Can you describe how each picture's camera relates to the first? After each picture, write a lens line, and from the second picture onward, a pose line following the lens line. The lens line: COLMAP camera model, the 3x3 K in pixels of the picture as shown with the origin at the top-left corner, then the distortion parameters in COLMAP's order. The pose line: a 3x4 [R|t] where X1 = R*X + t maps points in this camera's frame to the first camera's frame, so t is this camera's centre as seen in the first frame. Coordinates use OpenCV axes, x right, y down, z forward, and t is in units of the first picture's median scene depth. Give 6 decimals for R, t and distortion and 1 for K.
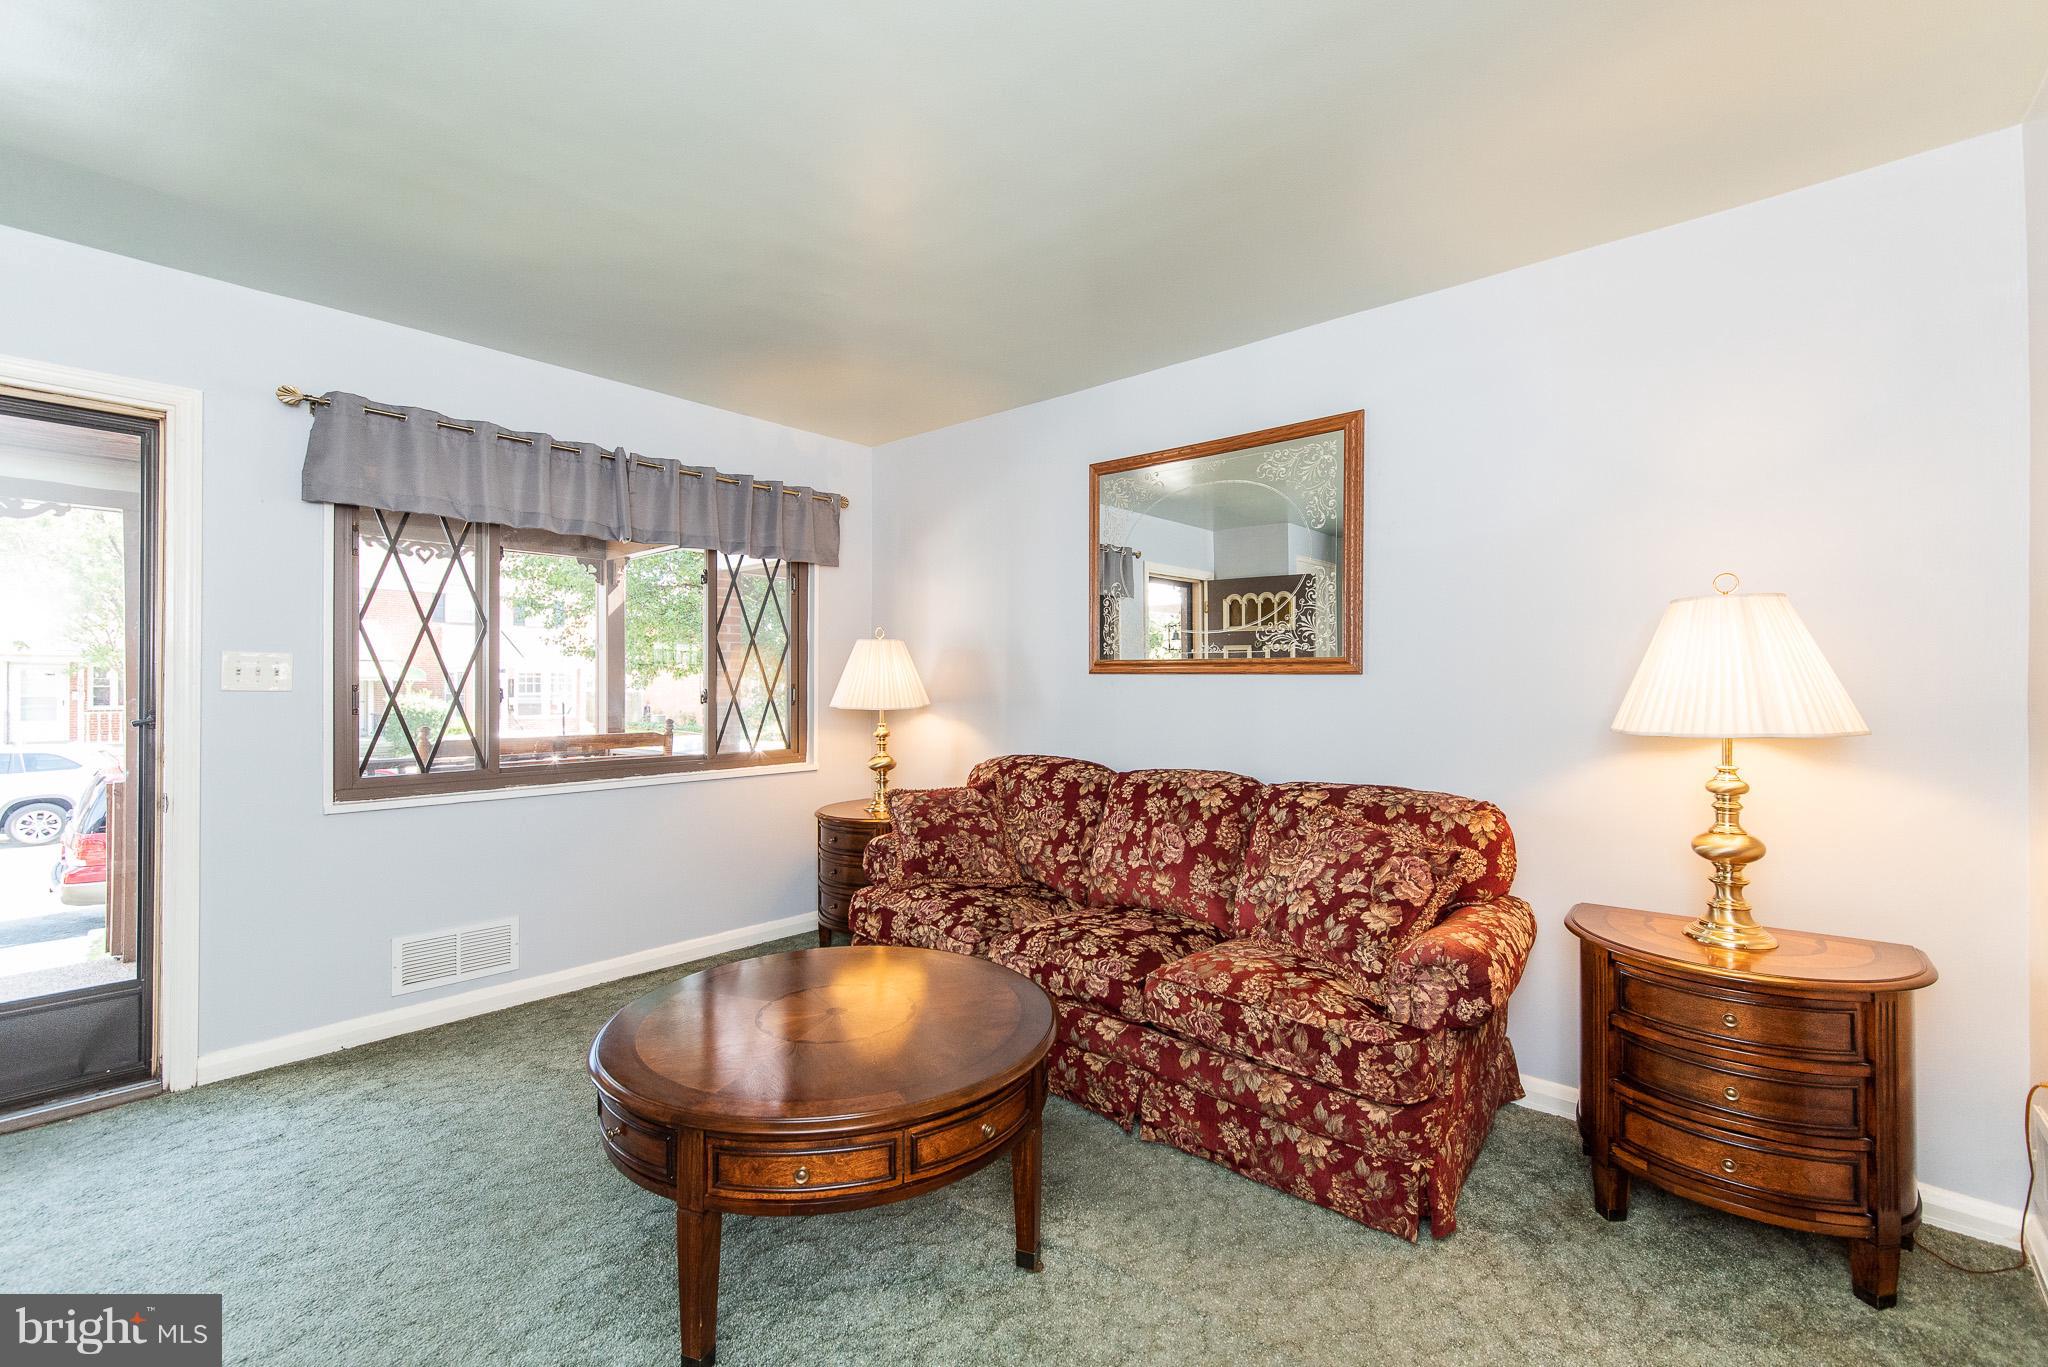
lens RADIAL K [[901.7, 0, 975.5], [0, 901.7, 680.7], [0, 0, 1]] dist [0.012742, 0.000186]
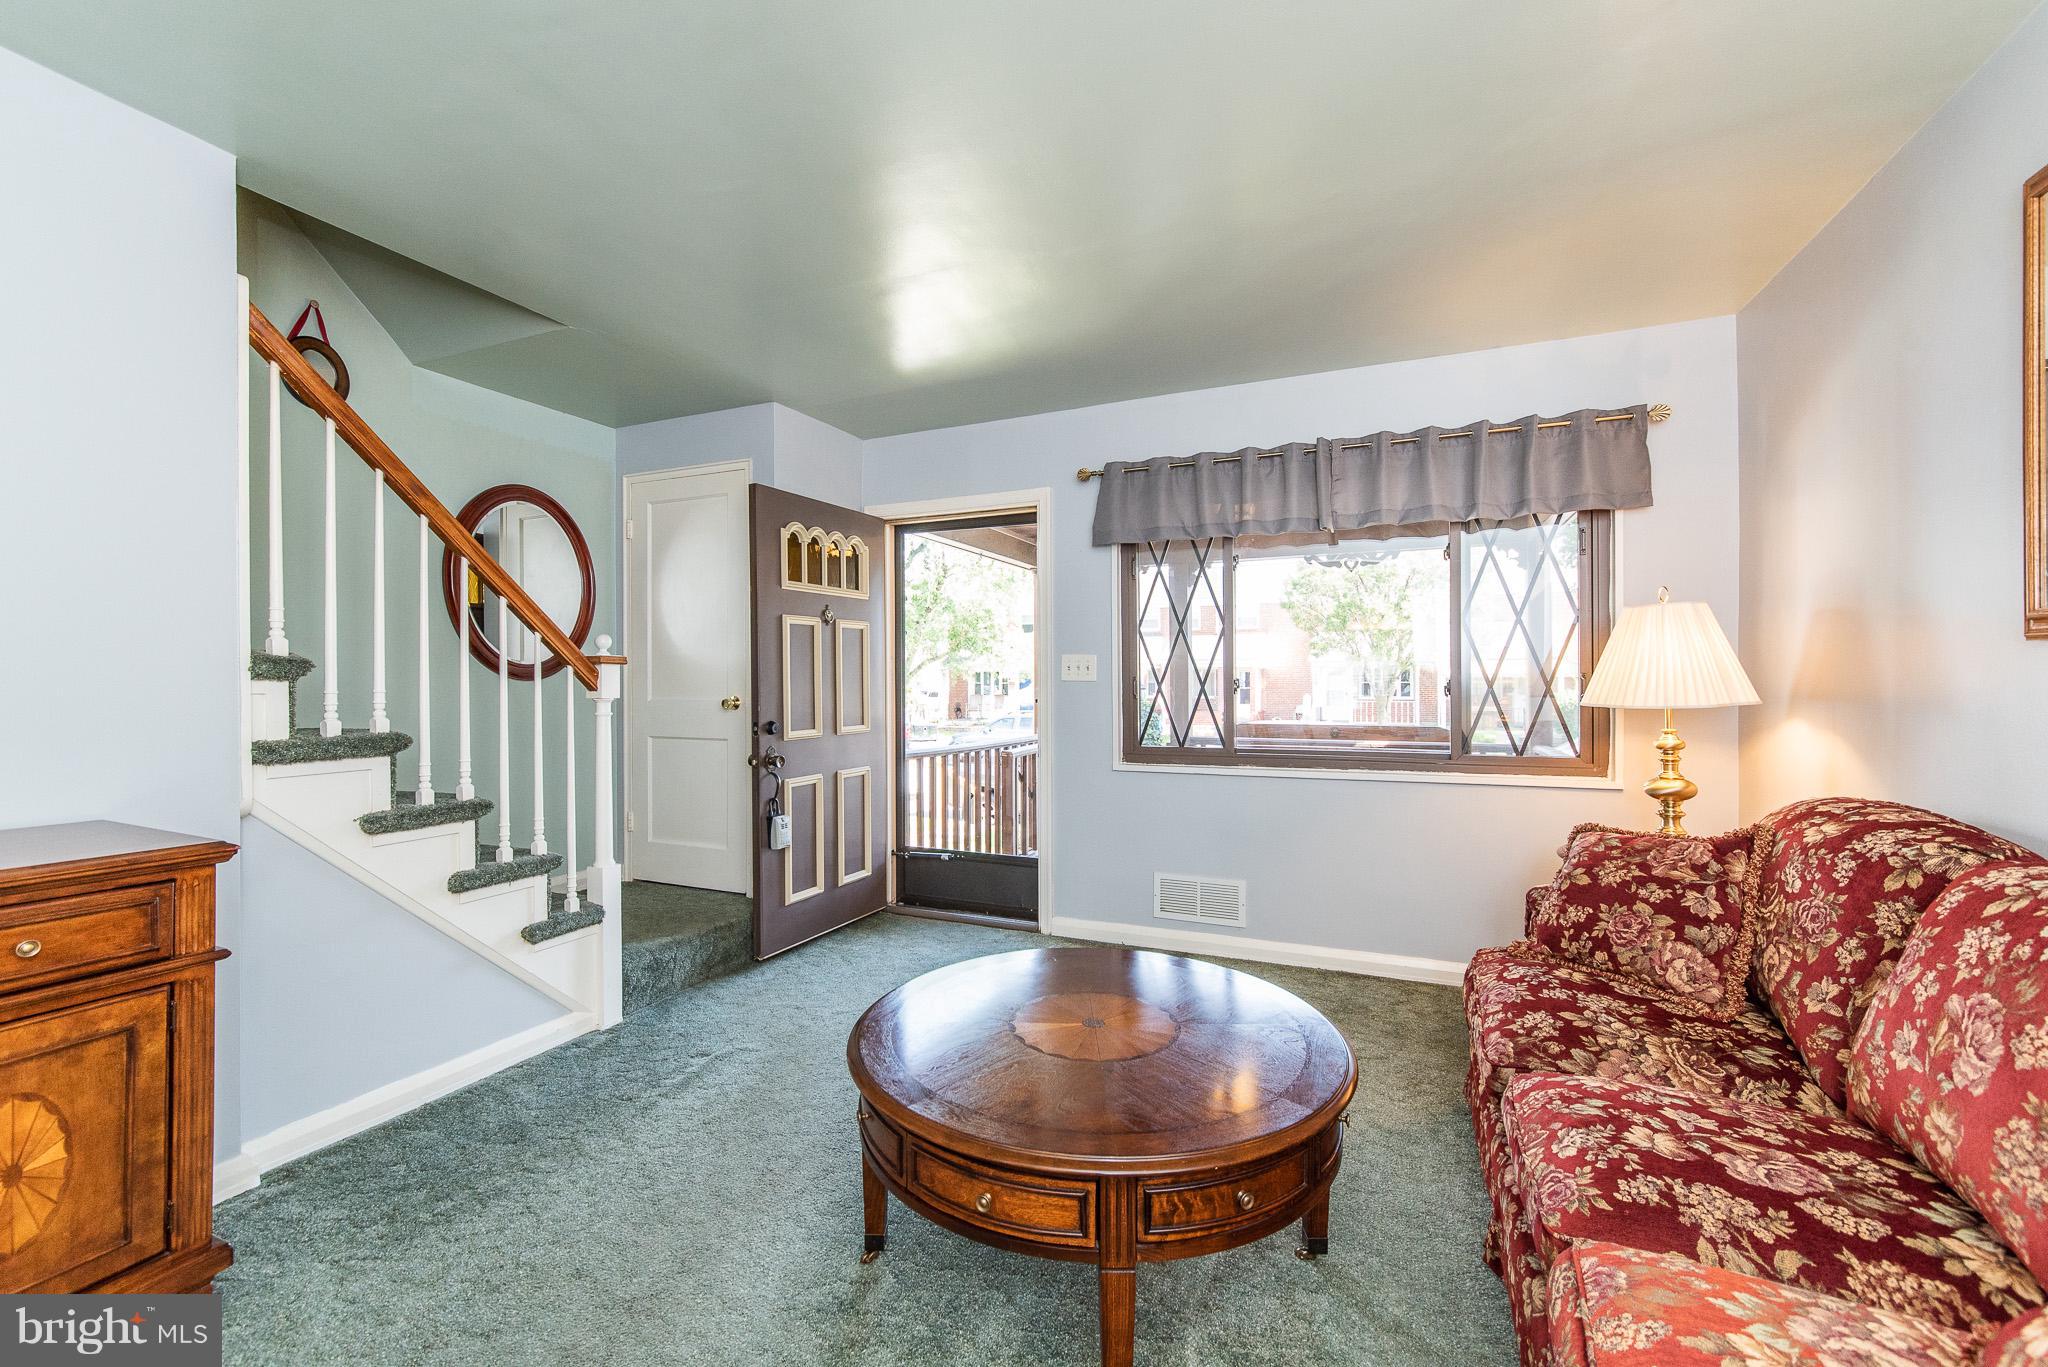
lens RADIAL K [[826.5, 0, 1019.2], [0, 826.5, 689.0], [0, 0, 1]] dist [0.002446, 0.000176]
pose [[0.319913, 0.005559, -0.947431, 0.397974], [0.006903, 0.999943, 0.008197, 0.011450], [0.947422, -0.009163, 0.319857, 0.426837]]
